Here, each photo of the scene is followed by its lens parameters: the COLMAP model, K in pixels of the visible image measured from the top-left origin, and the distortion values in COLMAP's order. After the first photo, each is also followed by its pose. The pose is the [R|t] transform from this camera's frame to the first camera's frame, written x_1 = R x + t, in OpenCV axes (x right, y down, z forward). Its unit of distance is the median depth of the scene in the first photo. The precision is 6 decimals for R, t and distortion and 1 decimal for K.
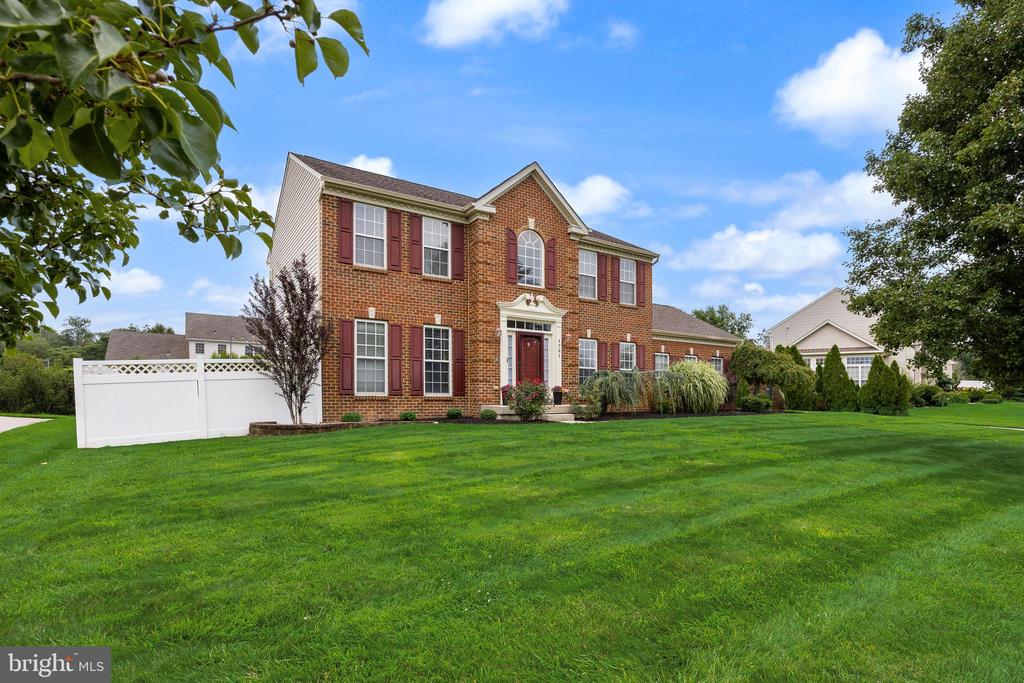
lens RADIAL K [[442.0, 0, 507.5], [0, 442.0, 388.3], [0, 0, 1]] dist [-0.012474, 0.000214]
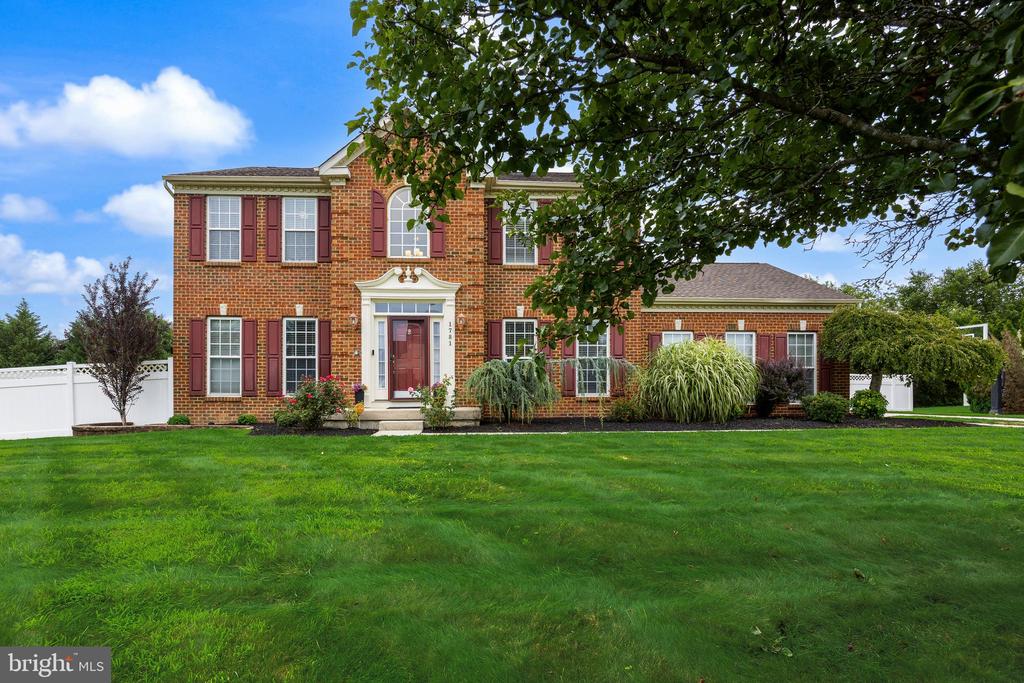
lens RADIAL K [[465.4, 0, 460.4], [0, 465.4, 389.1], [0, 0, 1]] dist [-0.002821, -0.000026]
pose [[0.883599, -0.011241, -0.468109, 0.567961], [0.011687, 0.999930, -0.001951, 0.007465], [0.468099, -0.003747, 0.883668, 0.332214]]
